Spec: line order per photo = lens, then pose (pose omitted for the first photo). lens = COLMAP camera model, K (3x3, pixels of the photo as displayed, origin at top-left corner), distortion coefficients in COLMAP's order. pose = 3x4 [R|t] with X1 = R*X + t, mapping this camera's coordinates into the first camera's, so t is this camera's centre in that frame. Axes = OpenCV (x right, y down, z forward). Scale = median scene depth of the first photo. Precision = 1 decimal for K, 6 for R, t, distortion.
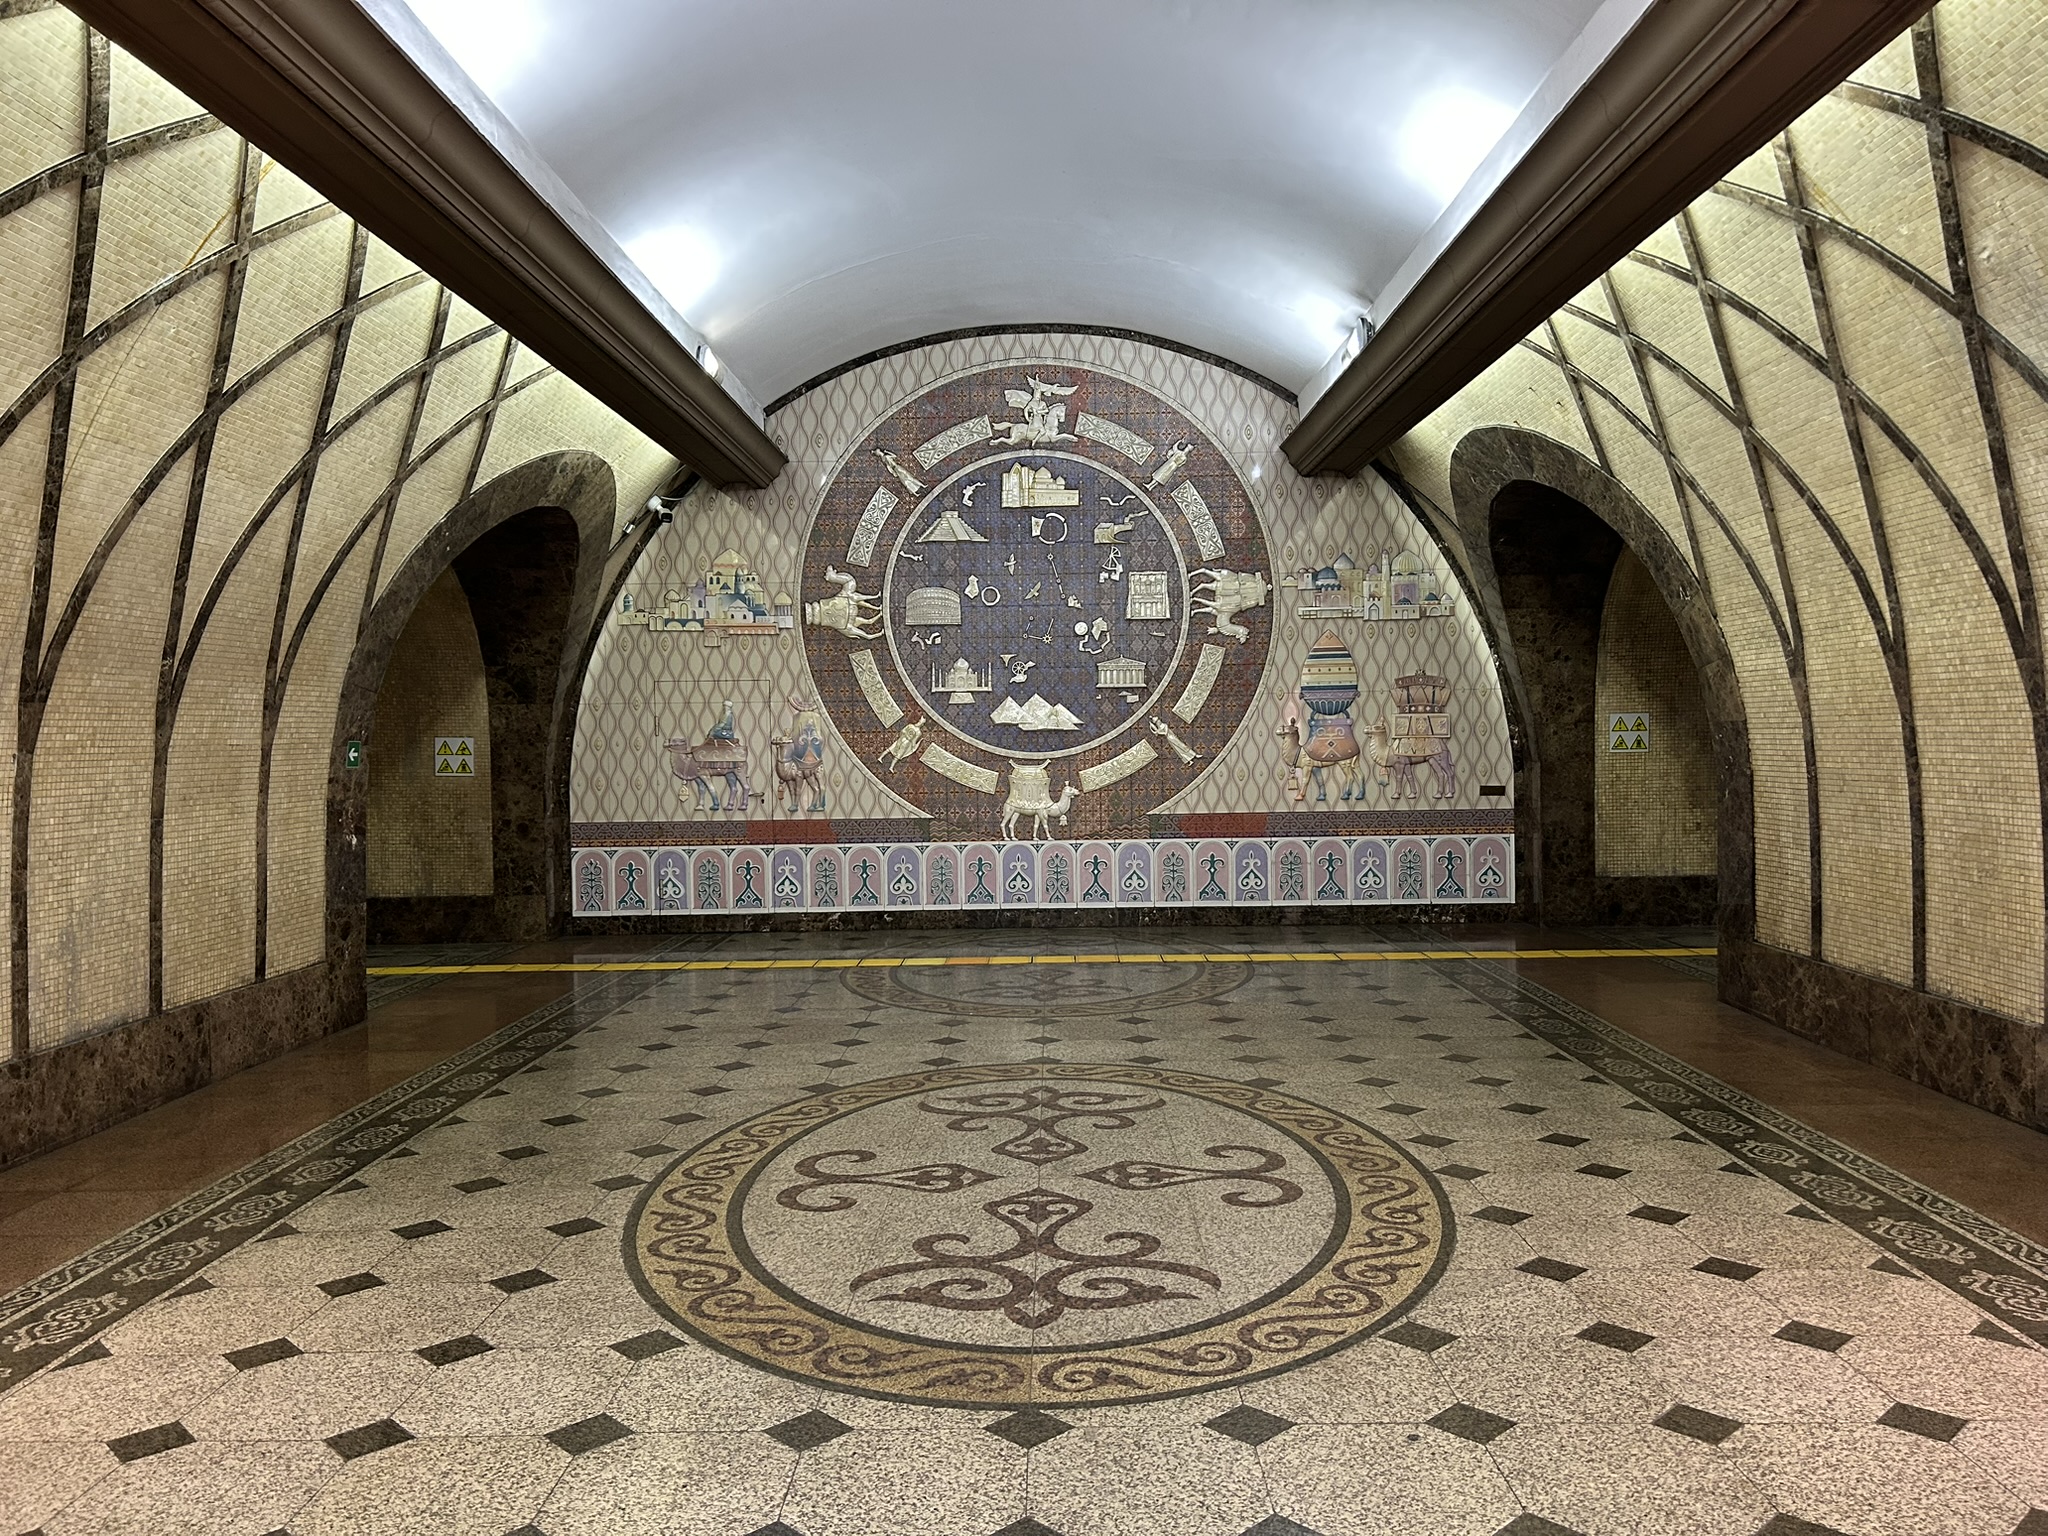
lens RADIAL K [[1553.1, 0, 1028.5], [0, 1553.1, 770.3], [0, 0, 1]] dist [-0.027521, -0.000548]
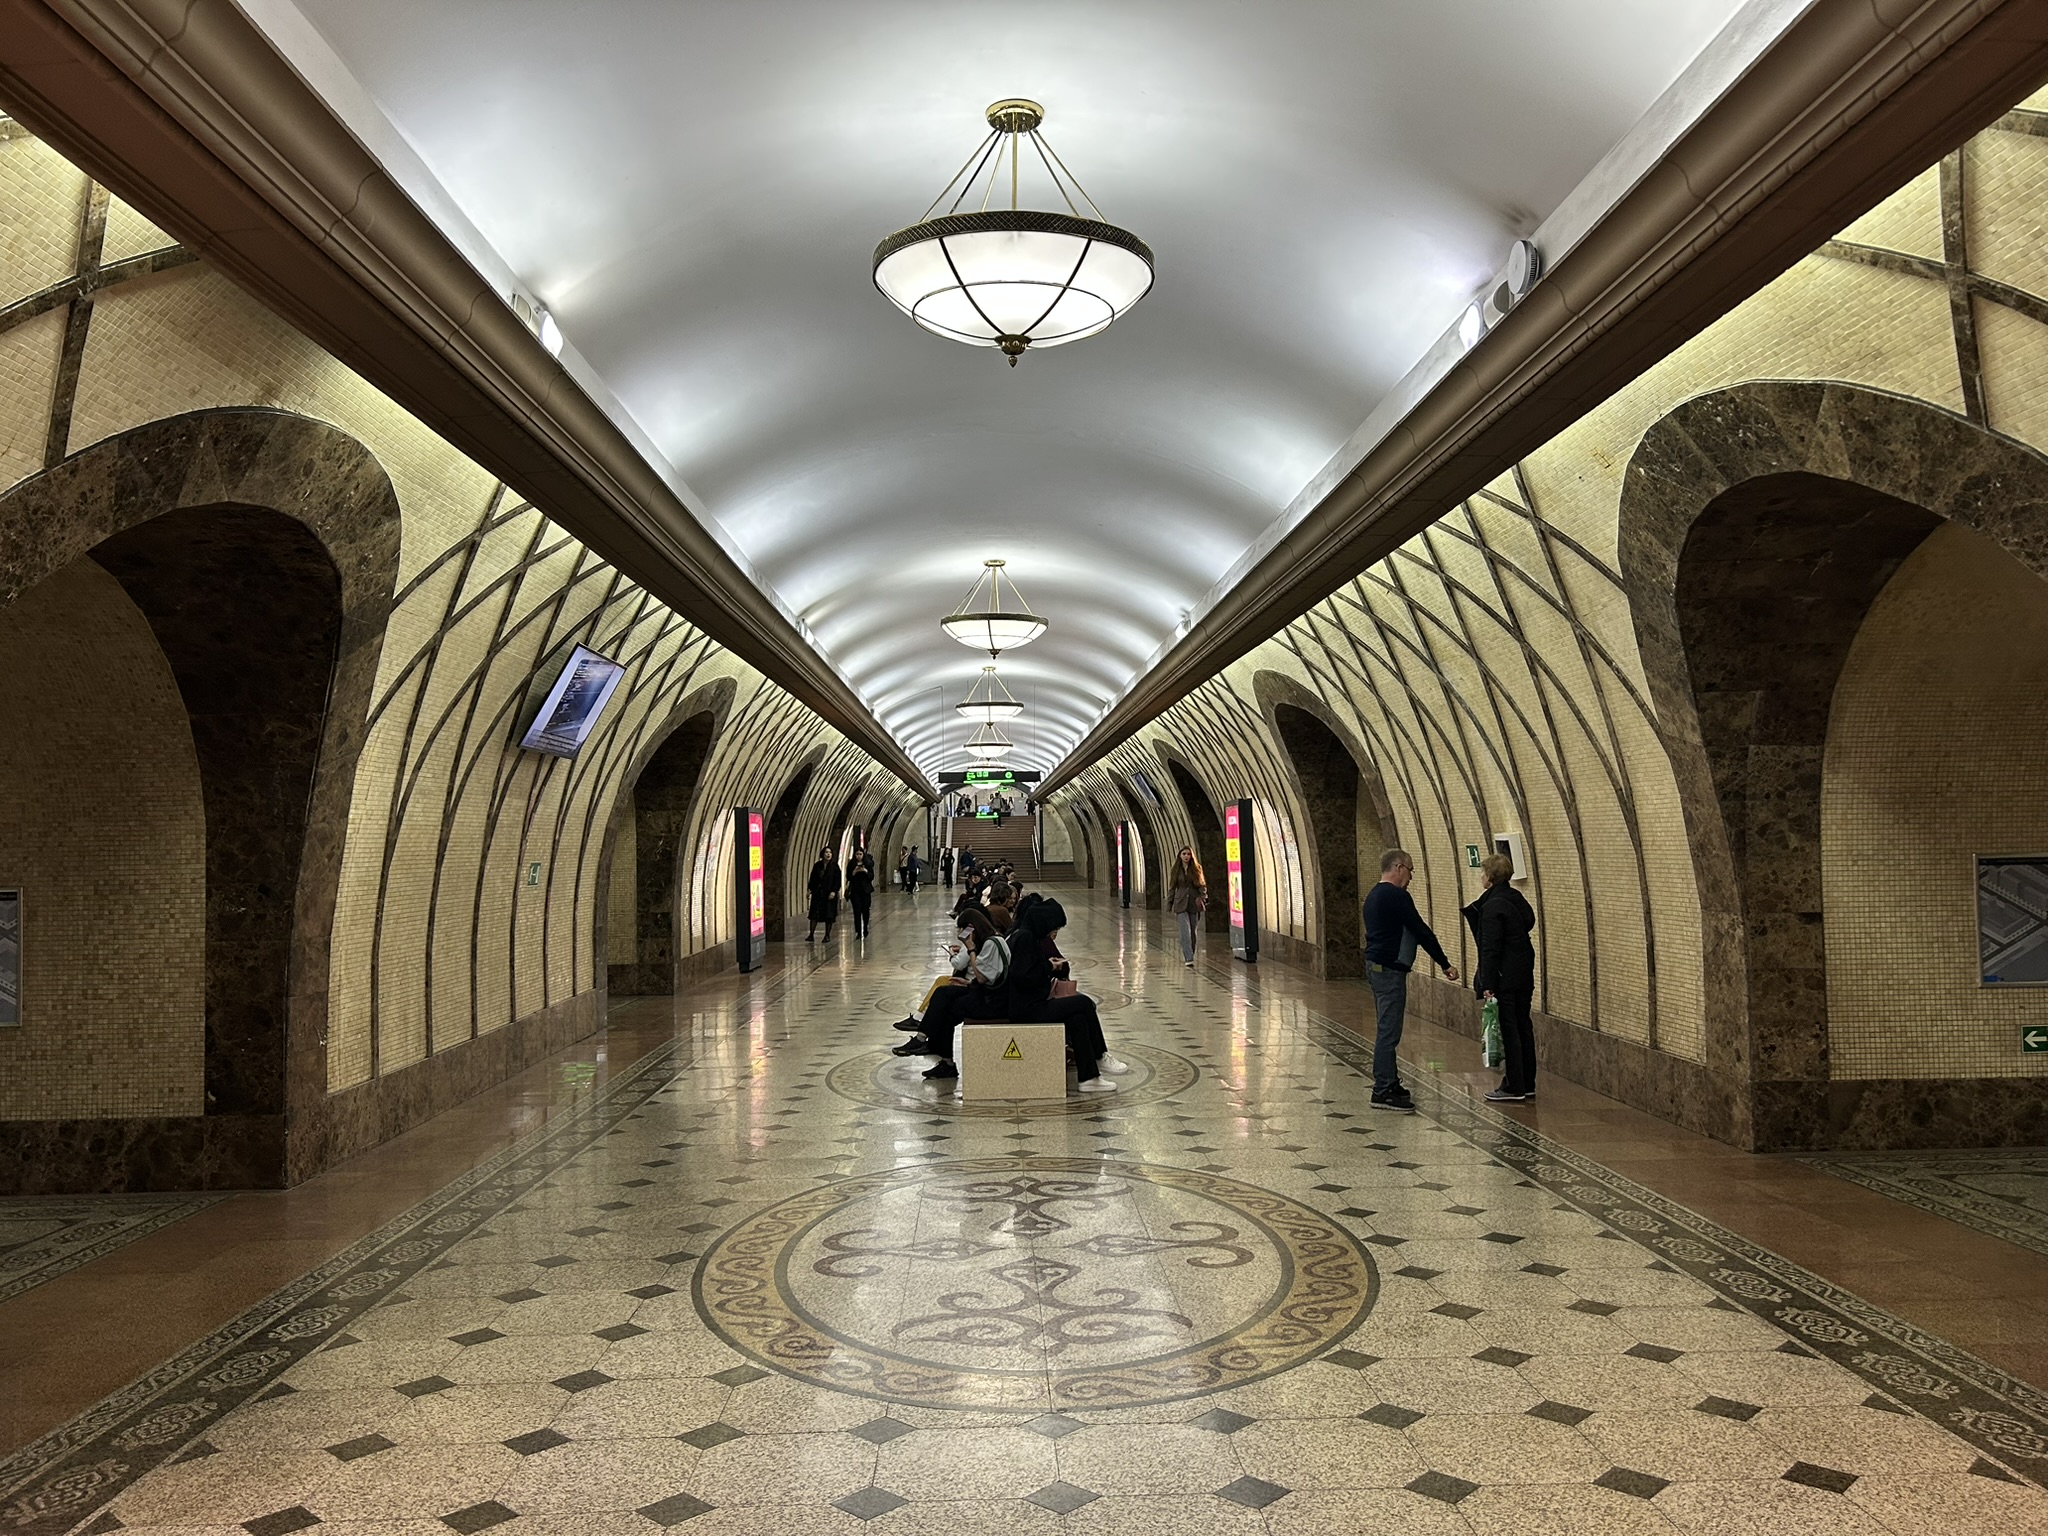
lens RADIAL K [[1553.1, 0, 1018.3], [0, 1553.1, 767.8], [0, 0, 1]] dist [-0.027521, -0.000548]
pose [[0.999294, 0.001395, 0.037534, -0.057524], [0.001221, 0.997575, -0.069582, -0.026120], [-0.037540, 0.069579, 0.996870, -0.243696]]
